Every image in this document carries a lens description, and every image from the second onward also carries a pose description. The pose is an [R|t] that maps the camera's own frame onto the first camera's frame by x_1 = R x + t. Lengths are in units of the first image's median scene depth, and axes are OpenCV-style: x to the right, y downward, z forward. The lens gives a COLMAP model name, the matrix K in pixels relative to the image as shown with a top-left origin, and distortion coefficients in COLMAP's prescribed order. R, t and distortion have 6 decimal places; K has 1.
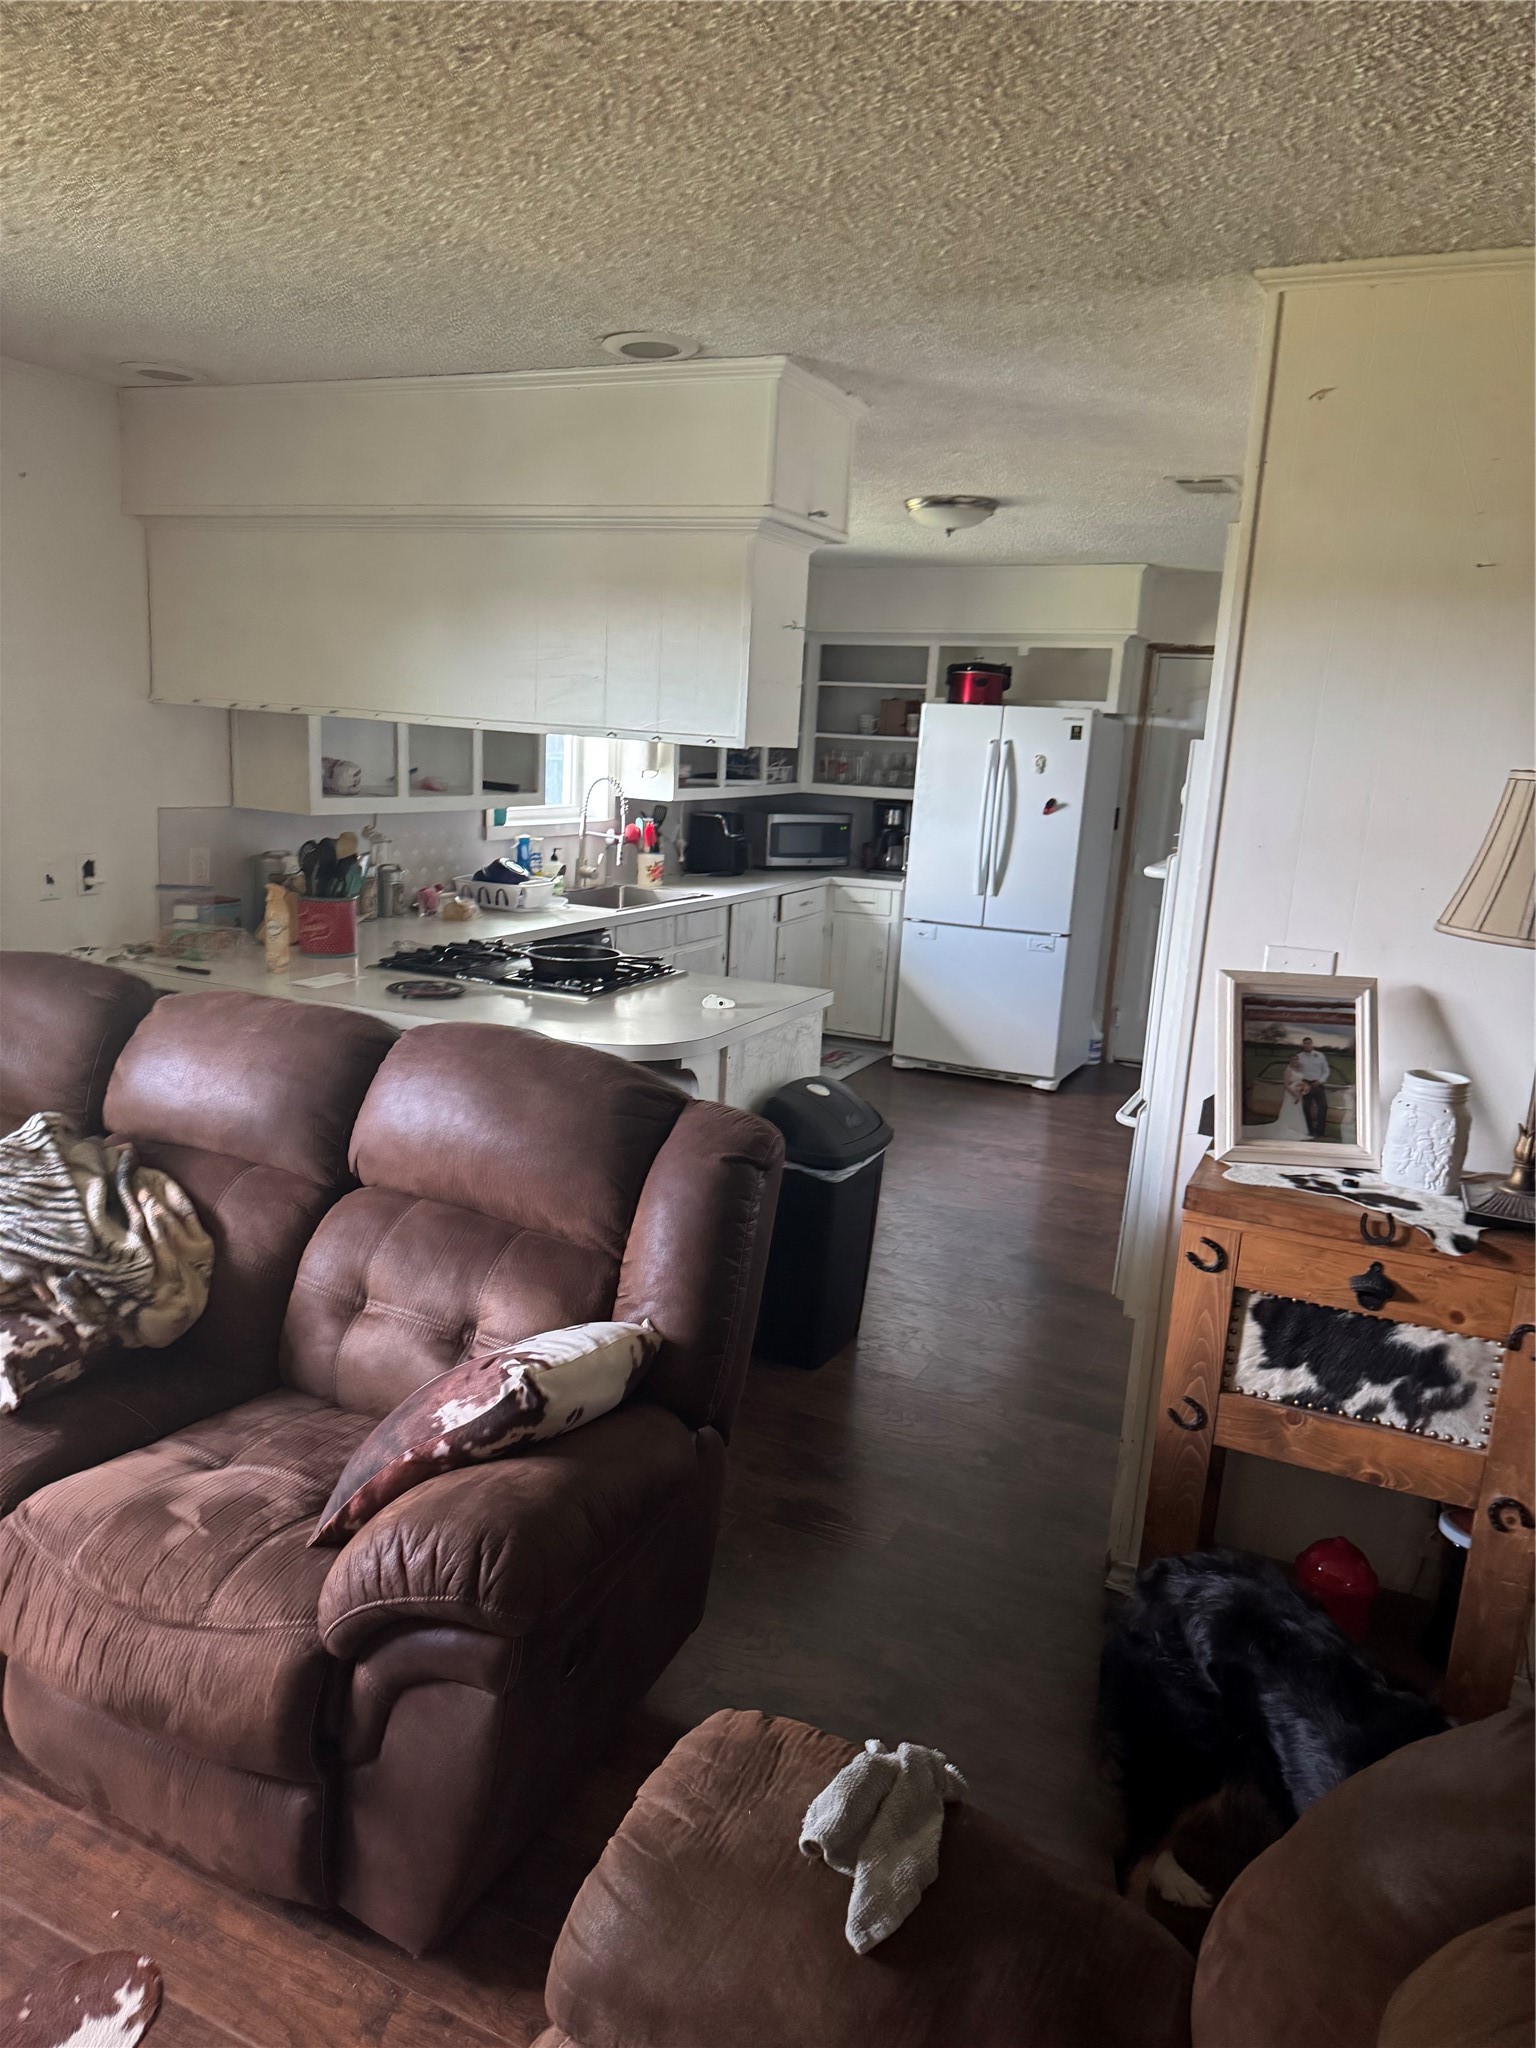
lens RADIAL K [[1471.8, 0, 764.2], [0, 1471.8, 1074.4], [0, 0, 1]] dist [-0.000468, -0.004327]
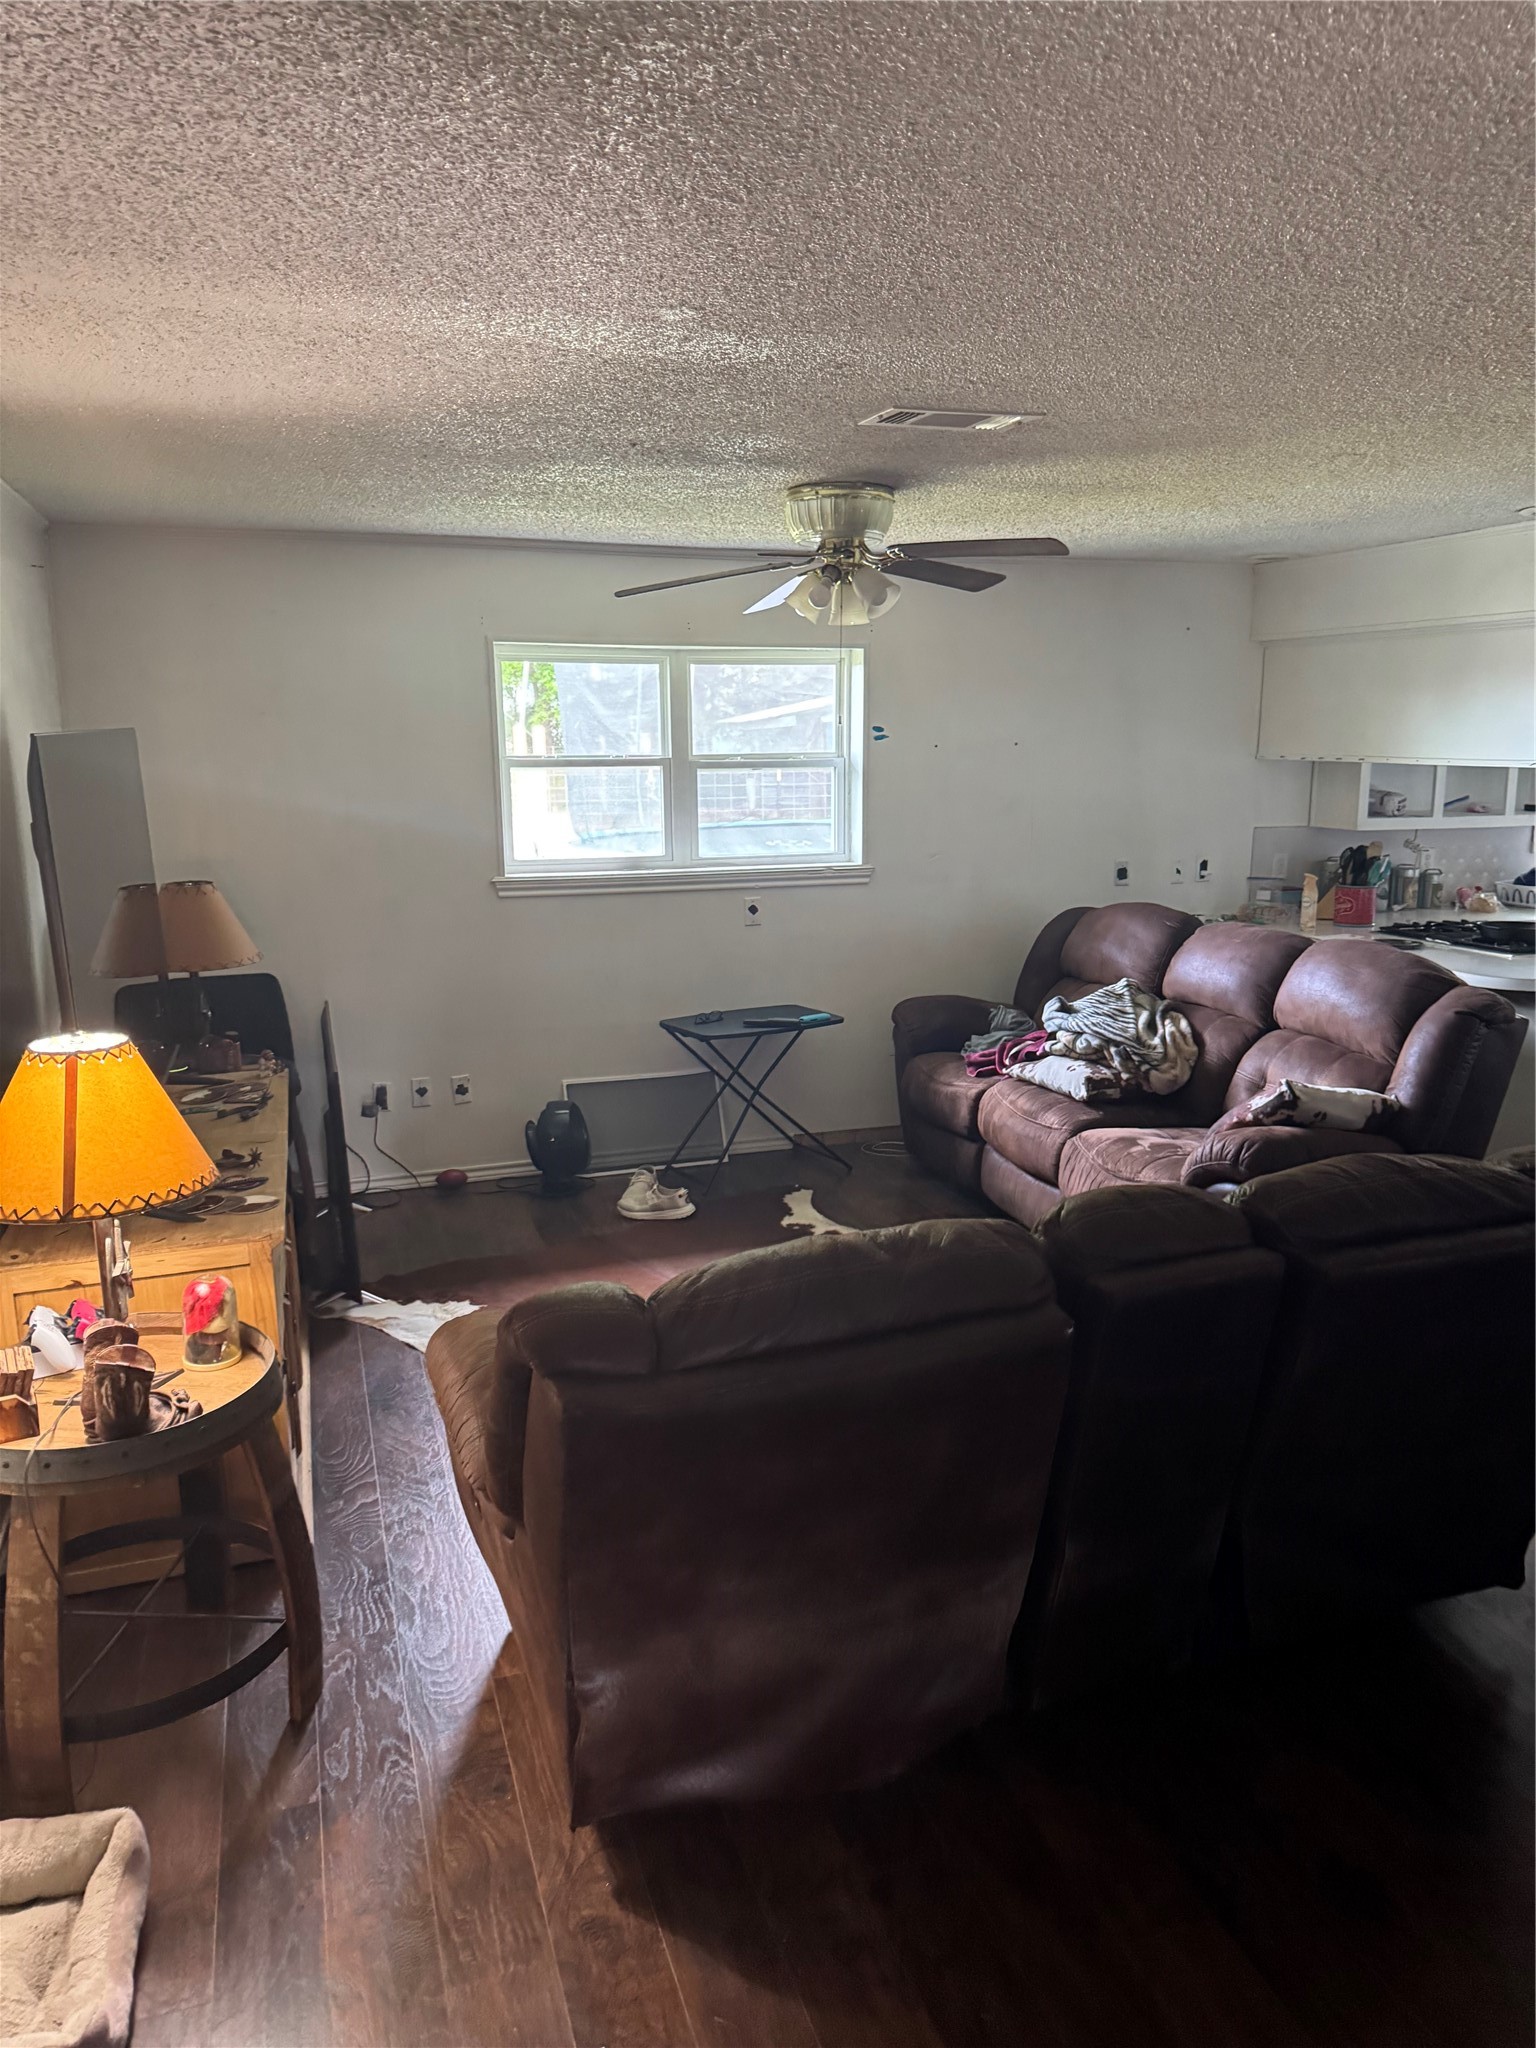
lens RADIAL K [[1442.0, 0, 767.9], [0, 1442.0, 1015.8], [0, 0, 1]] dist [0.007154, -0.006737]
pose [[0.700228, 0.075446, -0.709922, 0.359034], [-0.119592, 0.992745, -0.012457, 0.105910], [0.703831, 0.093624, 0.704170, -0.450210]]
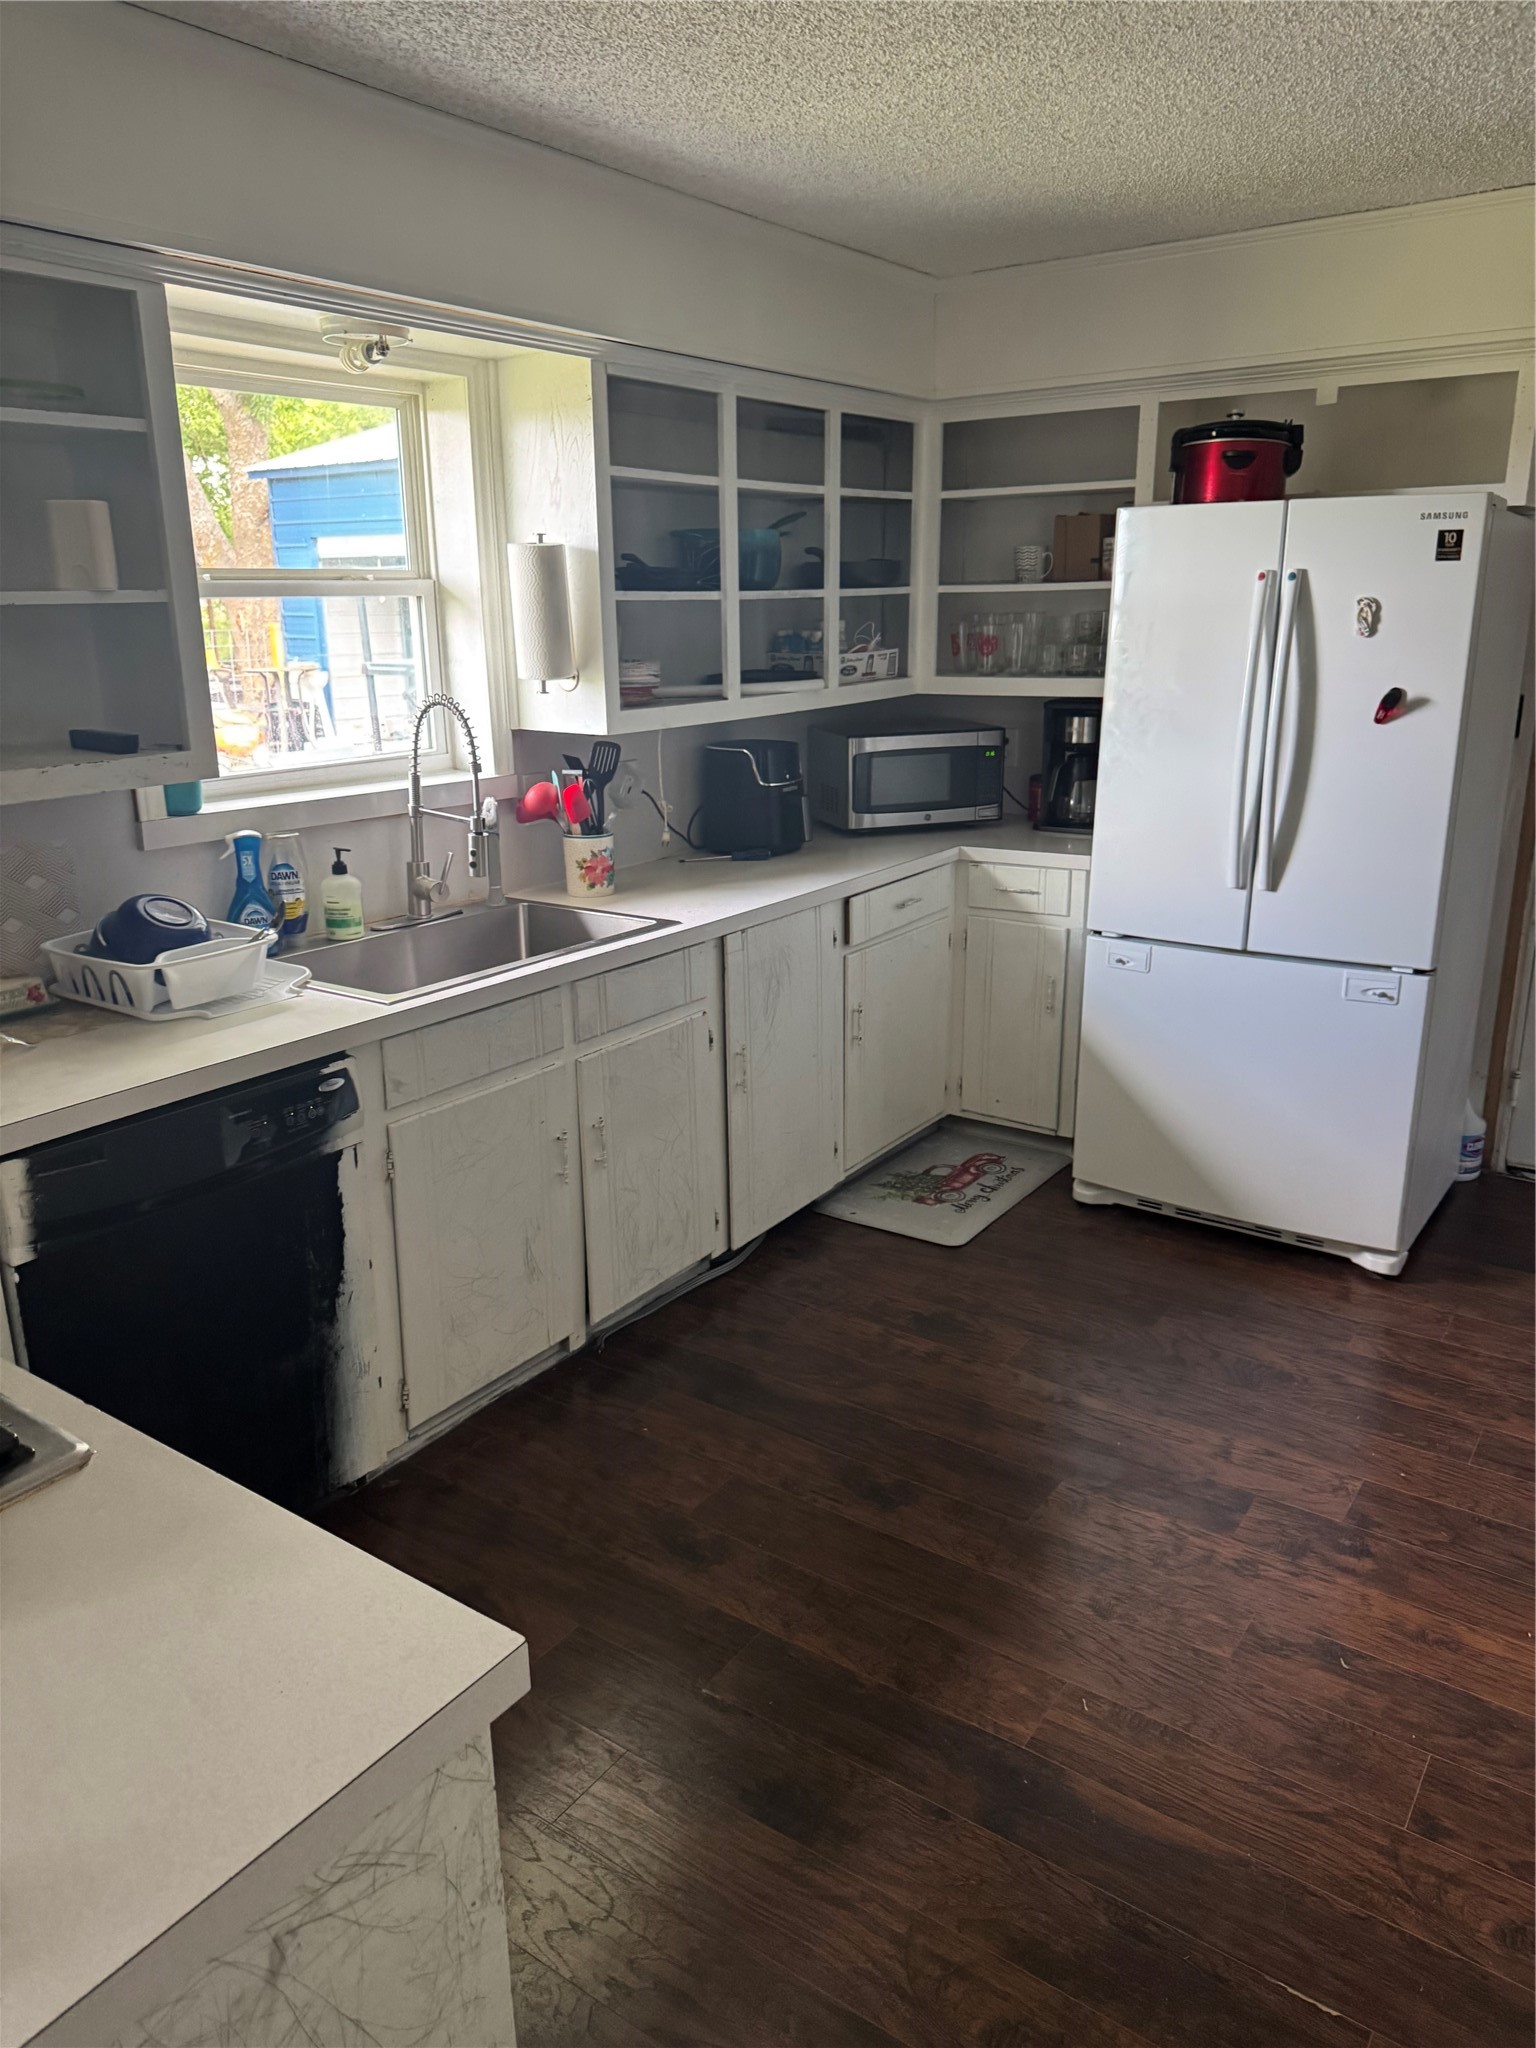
lens RADIAL K [[1442.0, 0, 767.9], [0, 1442.0, 1015.8], [0, 0, 1]] dist [0.007154, -0.006737]
pose [[0.983612, -0.013645, -0.179782, 0.145892], [0.021553, 0.998881, 0.042105, -0.196235], [0.179007, -0.045290, 0.982805, 0.928420]]
